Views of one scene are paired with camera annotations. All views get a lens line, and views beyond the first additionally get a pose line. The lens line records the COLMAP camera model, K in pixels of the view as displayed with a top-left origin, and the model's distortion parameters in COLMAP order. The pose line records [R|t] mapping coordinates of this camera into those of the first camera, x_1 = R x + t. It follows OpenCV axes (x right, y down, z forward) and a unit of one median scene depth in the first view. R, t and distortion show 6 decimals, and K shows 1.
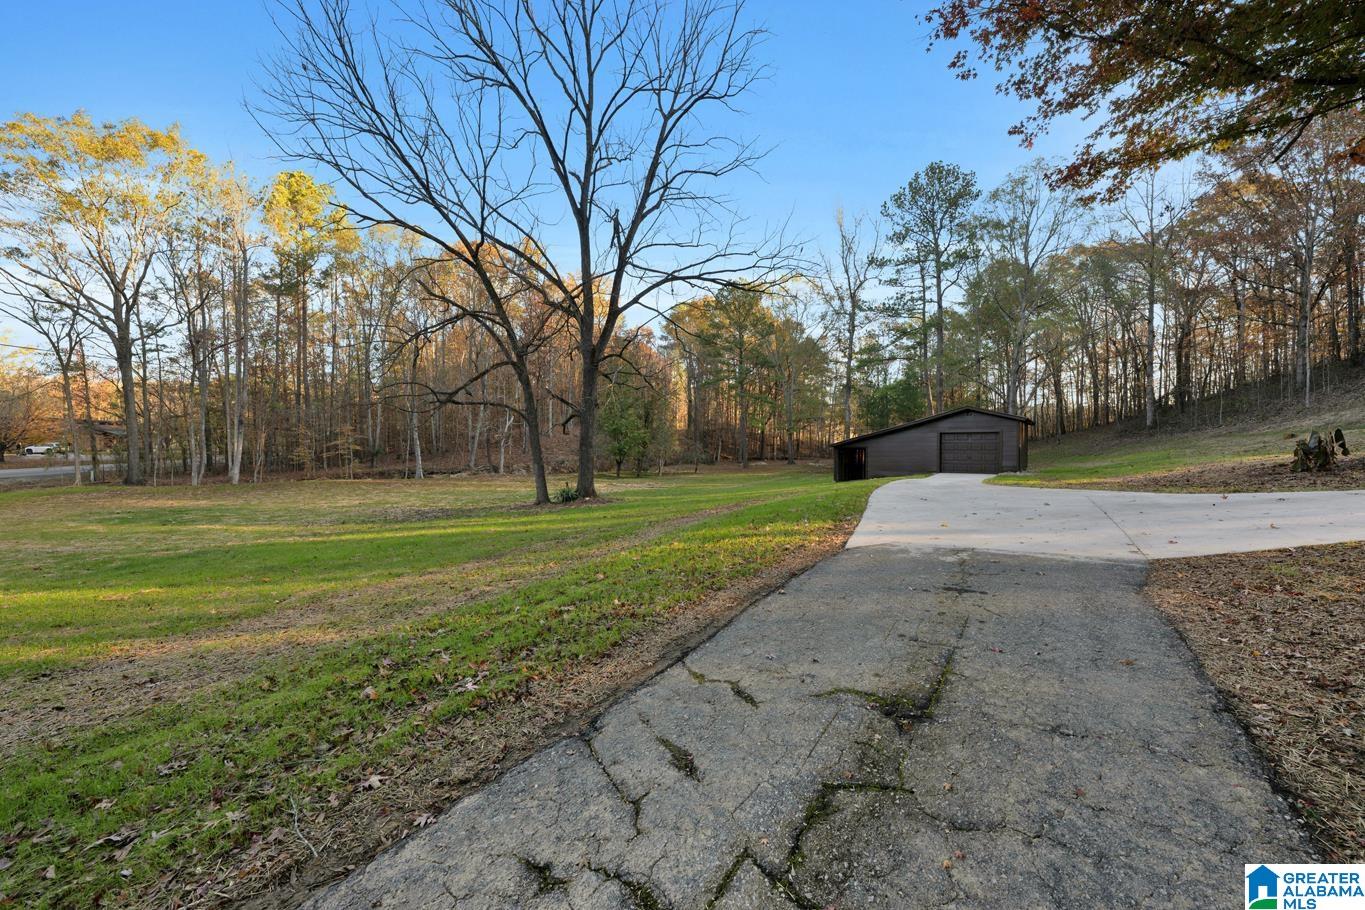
lens RADIAL K [[541.7, 0, 686.8], [0, 541.7, 460.5], [0, 0, 1]] dist [-0.000629, -0.000256]
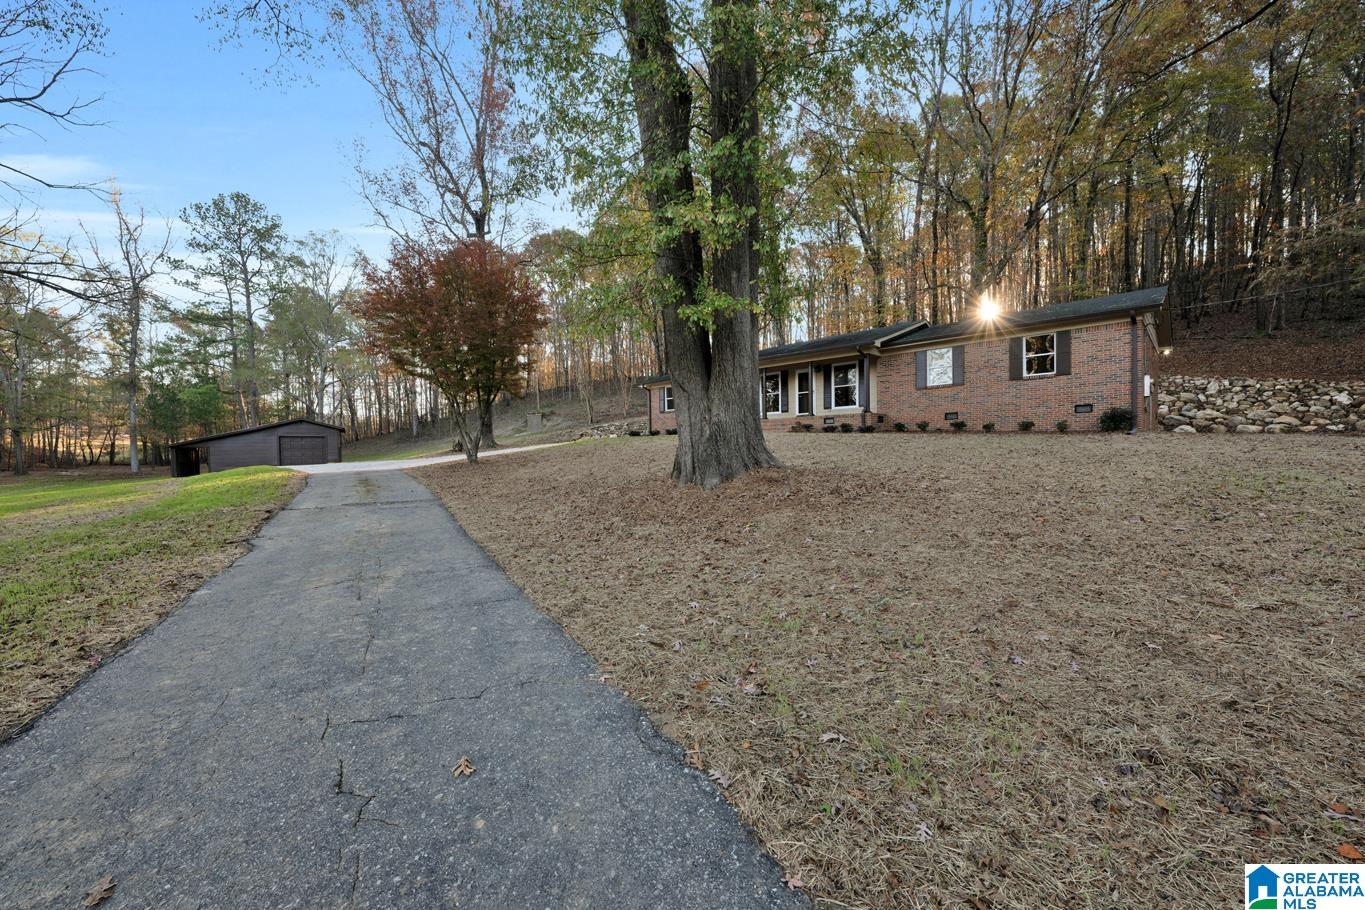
lens RADIAL K [[541.7, 0, 686.8], [0, 541.7, 460.5], [0, 0, 1]] dist [-0.000629, -0.000256]
pose [[0.395827, -0.017893, 0.918151, -0.190718], [0.028971, 0.999556, 0.006989, 0.014643], [-0.917868, 0.023834, 0.396170, -0.241348]]
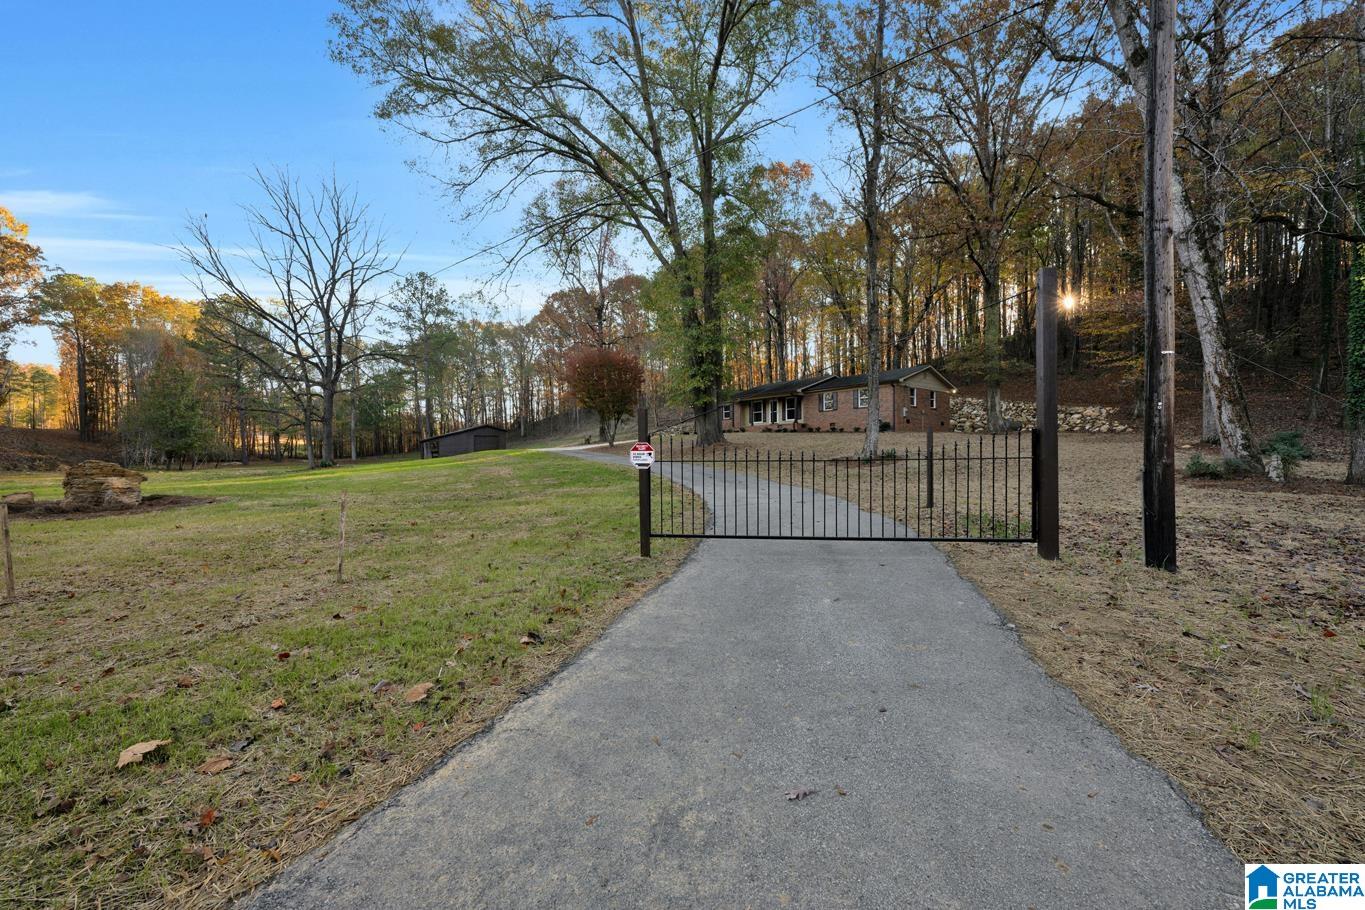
lens RADIAL K [[541.7, 0, 686.8], [0, 541.7, 460.5], [0, 0, 1]] dist [-0.000629, -0.000256]
pose [[0.484728, -0.014527, 0.874544, -0.552512], [0.025721, 0.999666, 0.002349, 0.035773], [-0.874286, 0.021355, 0.484940, -0.443259]]
